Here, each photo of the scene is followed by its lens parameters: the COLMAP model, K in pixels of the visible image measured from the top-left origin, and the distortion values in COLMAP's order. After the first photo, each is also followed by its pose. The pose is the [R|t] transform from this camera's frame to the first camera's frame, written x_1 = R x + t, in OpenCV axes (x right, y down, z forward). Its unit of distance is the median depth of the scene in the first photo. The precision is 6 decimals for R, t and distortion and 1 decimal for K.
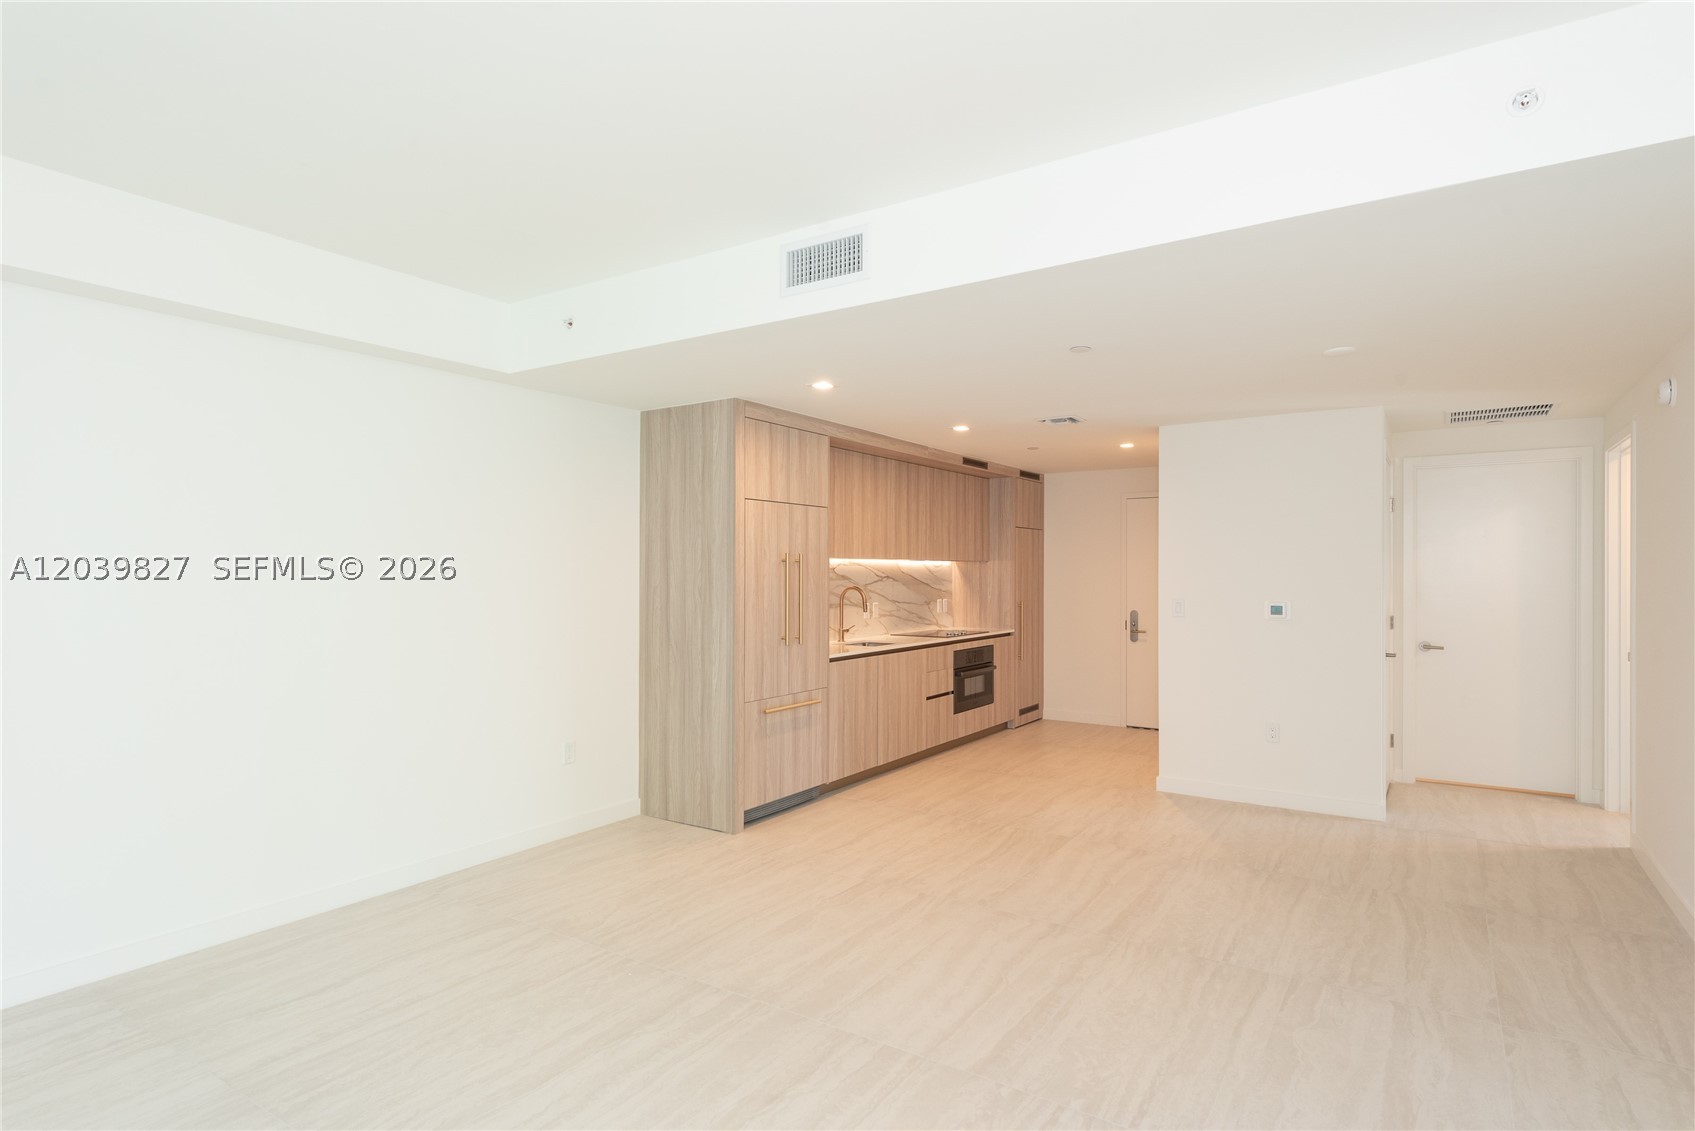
lens RADIAL K [[892.4, 0, 847.5], [0, 892.4, 588.0], [0, 0, 1]] dist [0.022635, -0.012772]
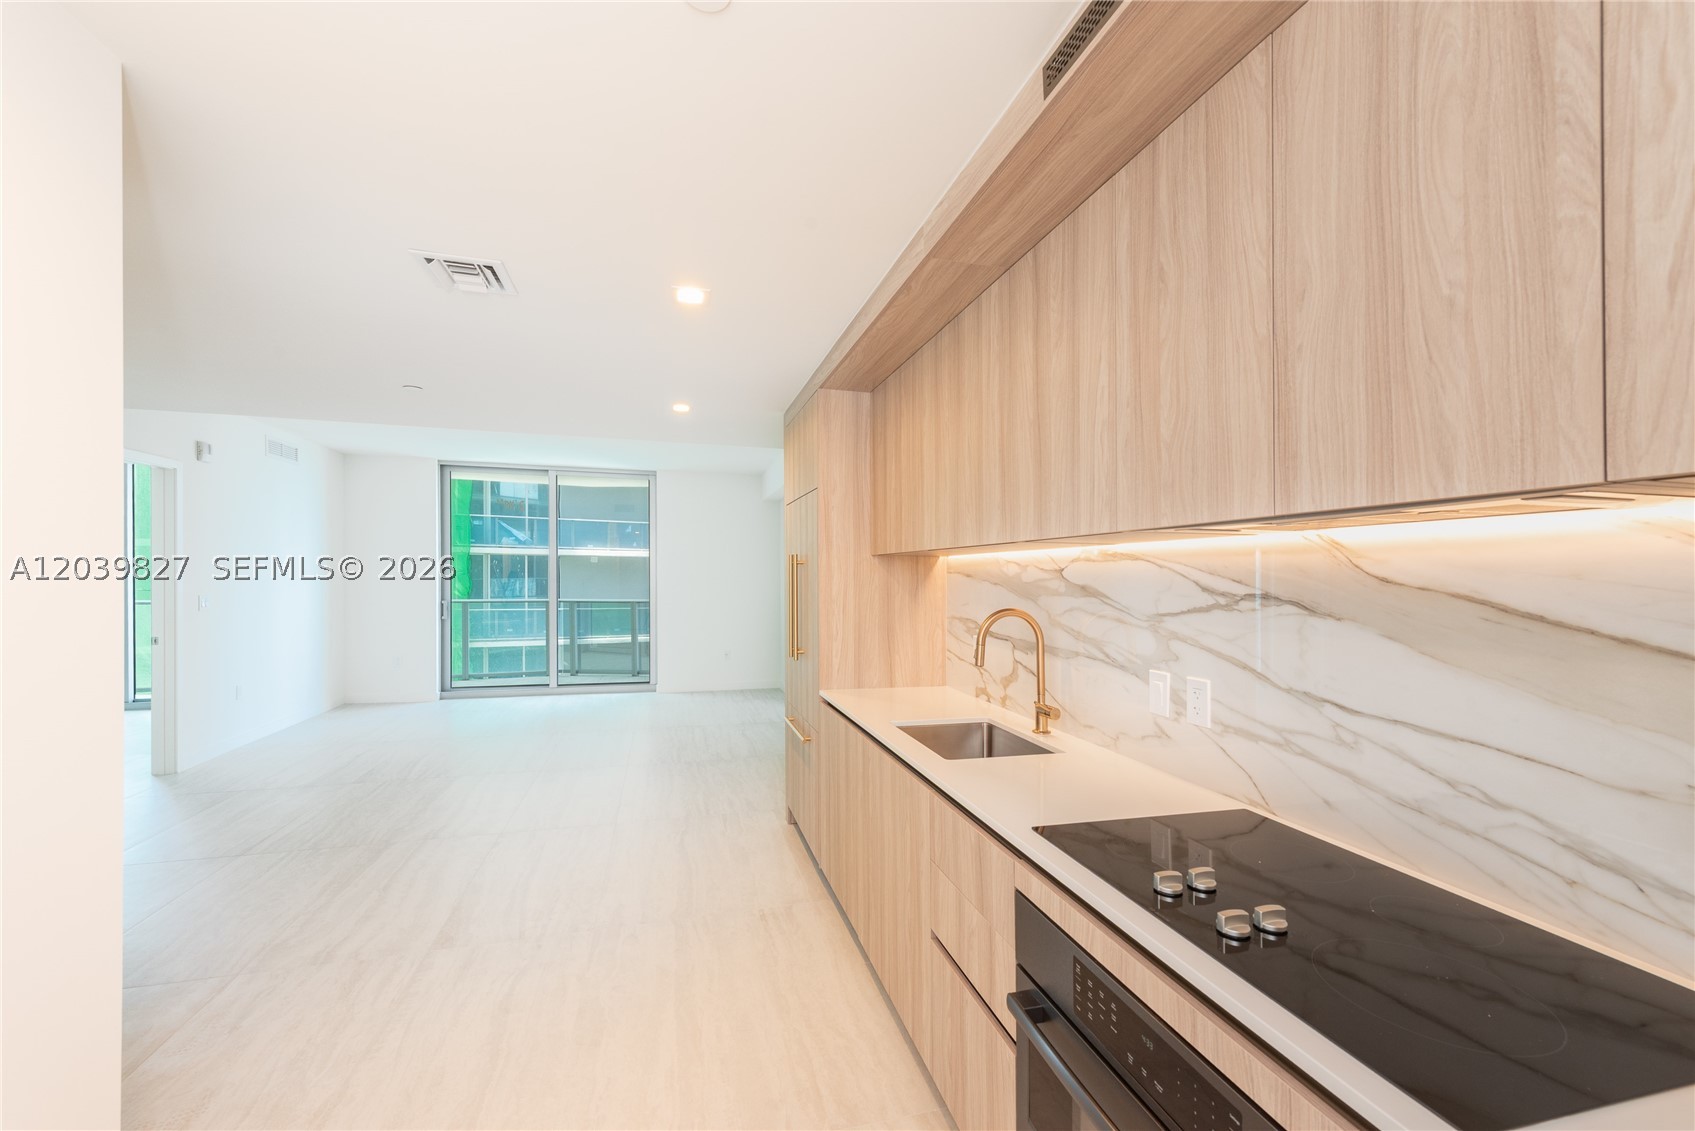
lens RADIAL K [[667.4, 0, 841.5], [0, 667.4, 582.0], [0, 0, 1]] dist [0.008370, -0.002532]
pose [[-0.667854, 0.003321, -0.744285, 0.379246], [-0.017884, 0.999630, 0.020508, -0.025089], [0.744077, 0.027008, -0.667547, 1.409265]]
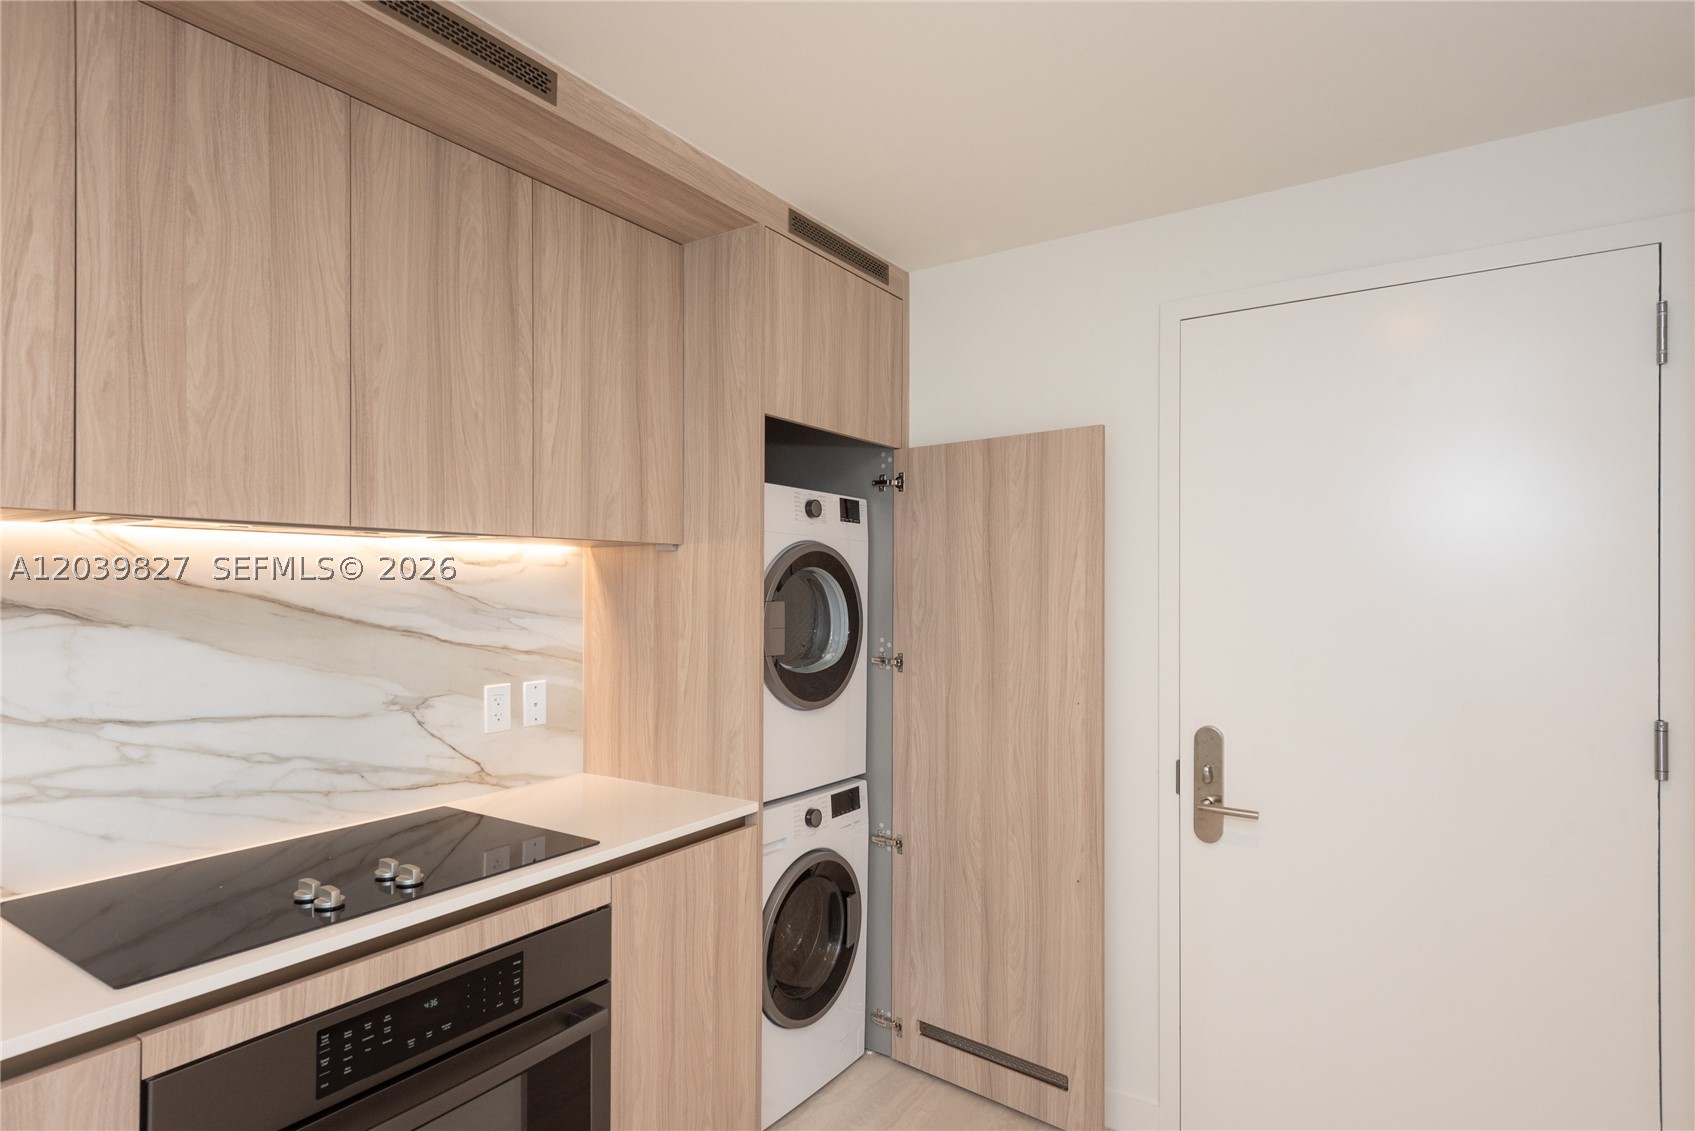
lens RADIAL K [[892.4, 0, 857.7], [0, 892.4, 579.8], [0, 0, 1]] dist [0.022635, -0.012772]
pose [[0.999952, 0.004058, 0.008955, 0.314843], [-0.003834, 0.999683, -0.024896, -0.018595], [-0.009053, 0.024861, 0.999650, 1.084382]]
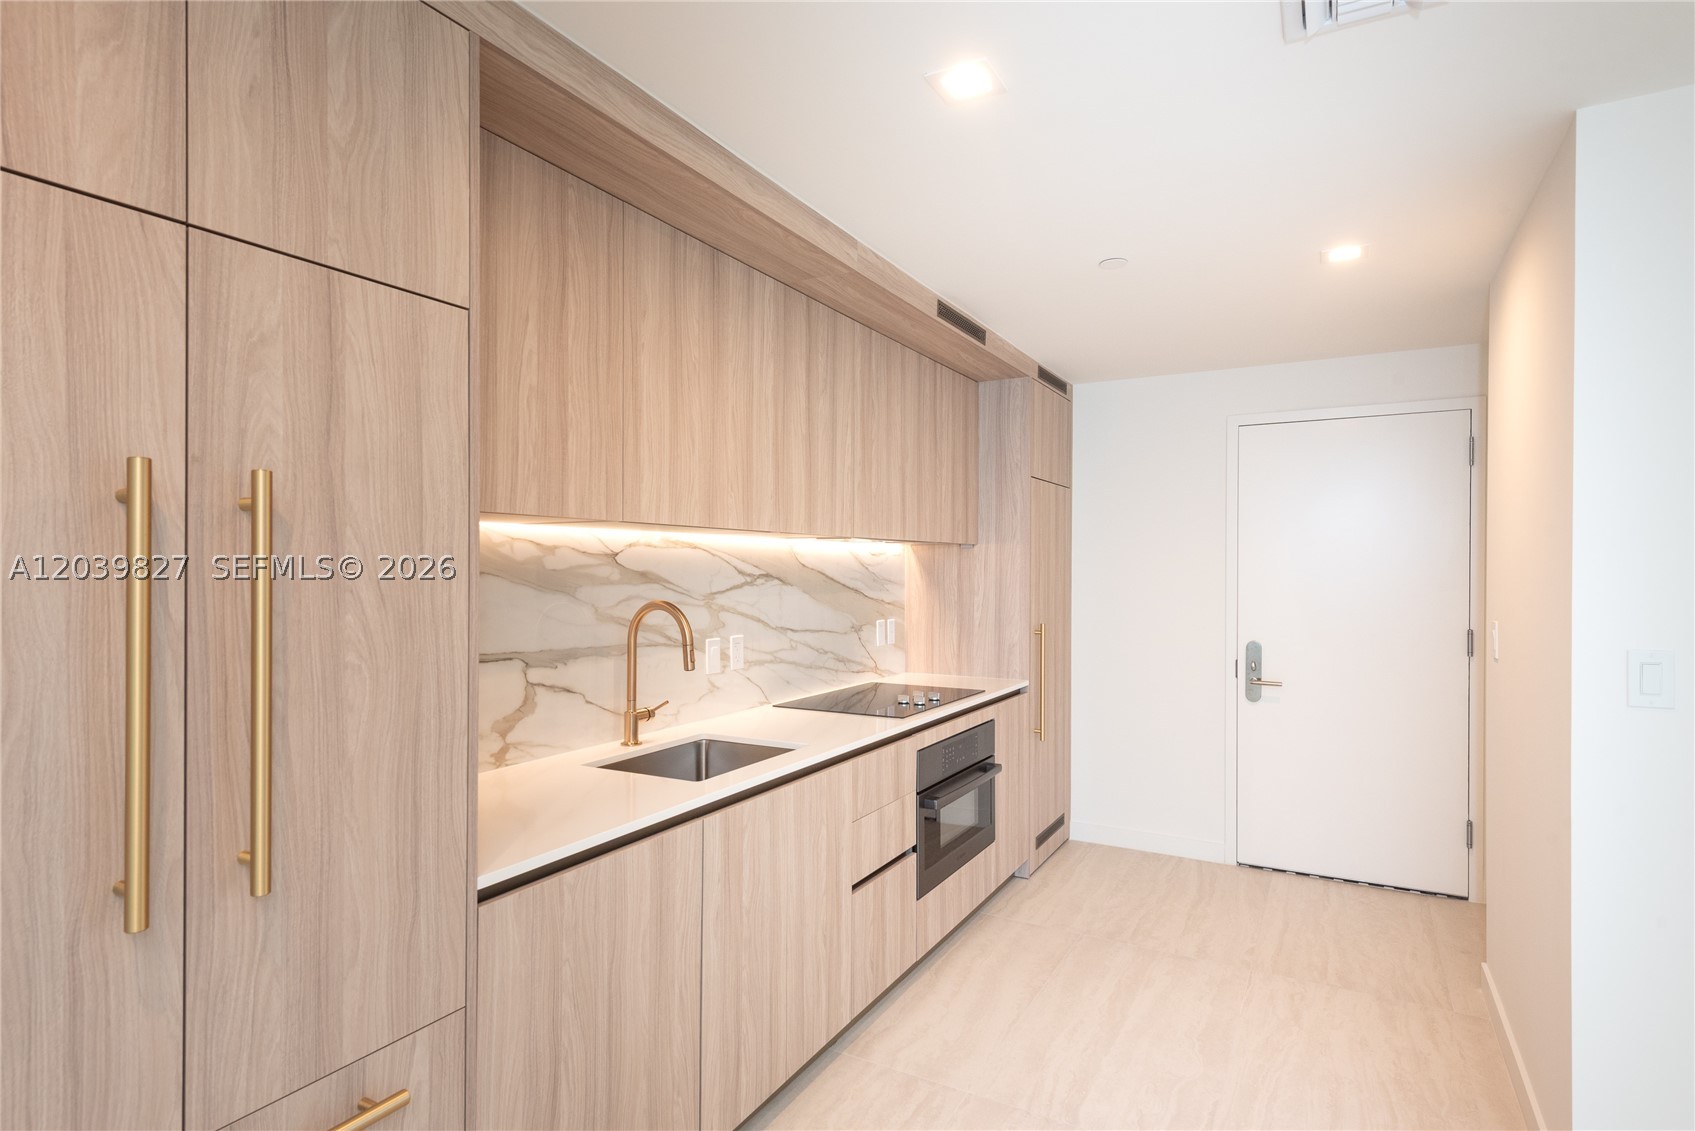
lens RADIAL K [[892.4, 0, 856.2], [0, 892.4, 572.6], [0, 0, 1]] dist [0.022635, -0.012772]
pose [[0.996263, 0.004643, 0.086248, 0.068798], [-0.003631, 0.999923, -0.011890, -0.011642], [-0.086297, 0.011533, 0.996203, 0.747783]]
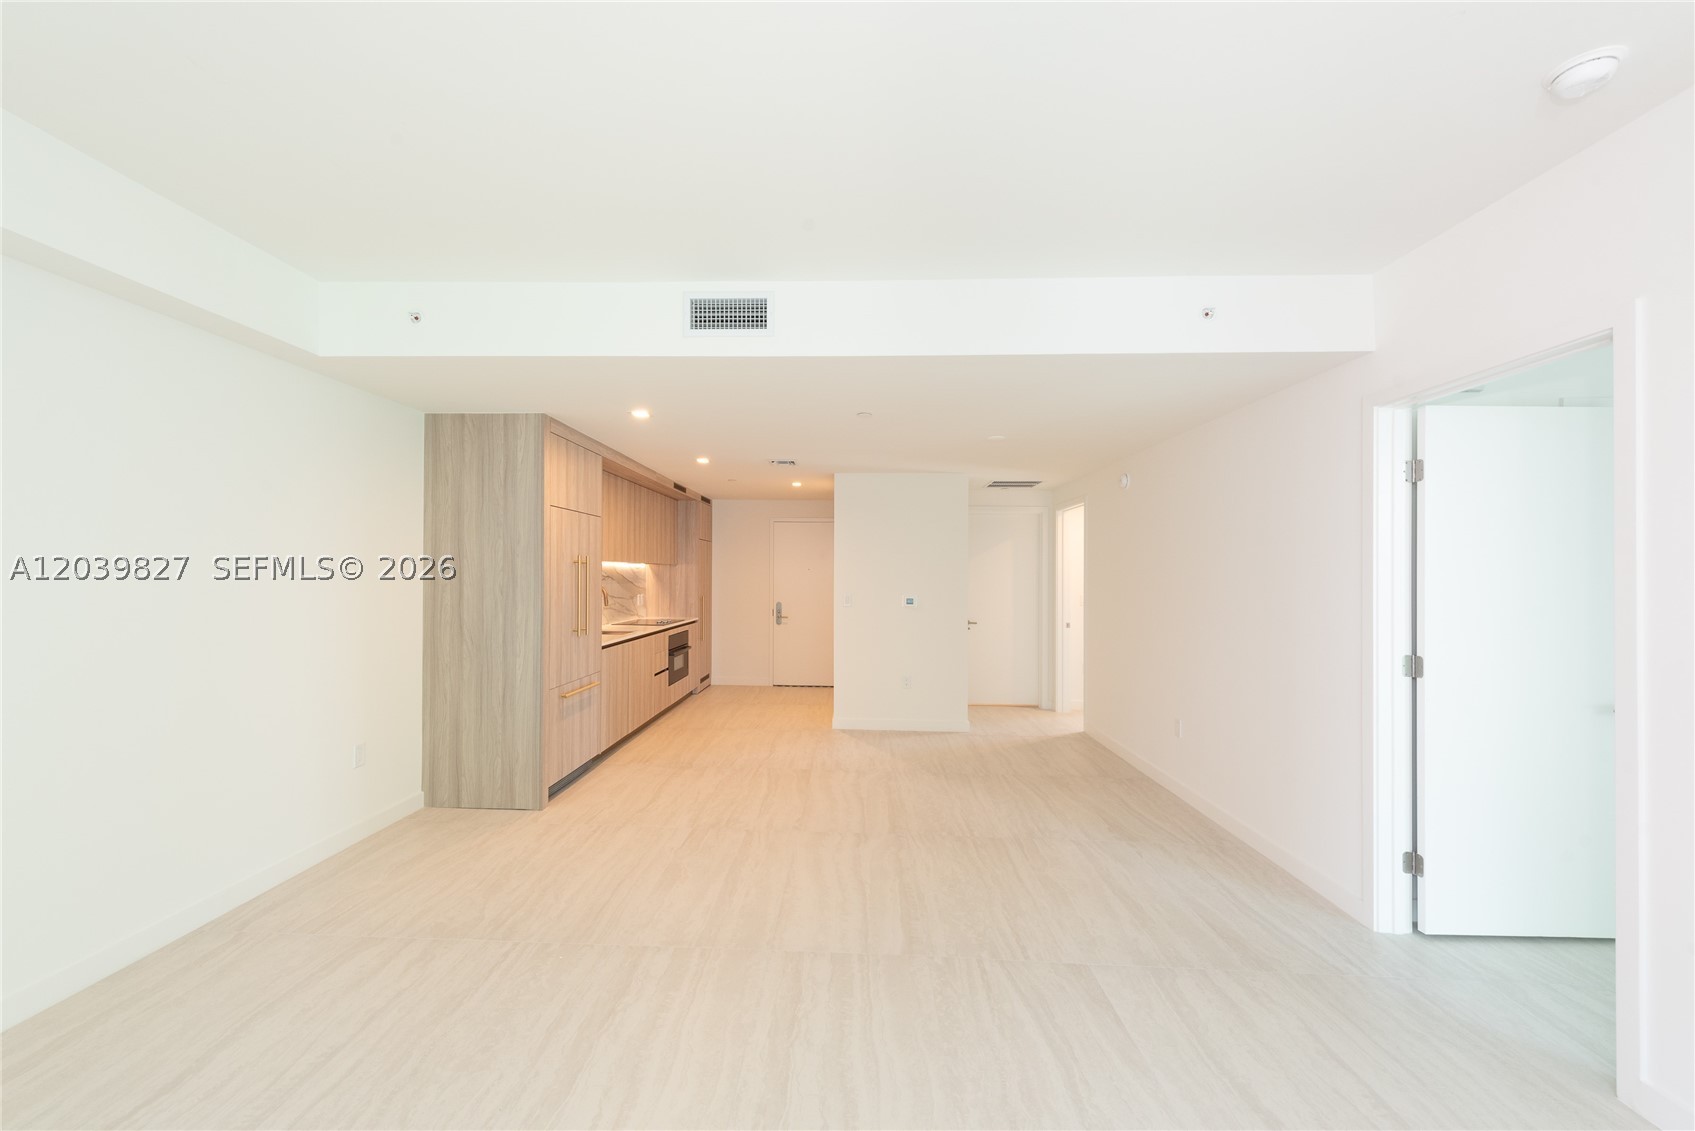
lens RADIAL K [[667.4, 0, 829.1], [0, 667.4, 583.5], [0, 0, 1]] dist [0.008370, -0.002532]
pose [[0.857648, 0.004350, 0.514219, -0.220916], [-0.003379, 0.999990, -0.002825, -0.001923], [-0.514226, 0.000685, 0.857654, 0.099929]]
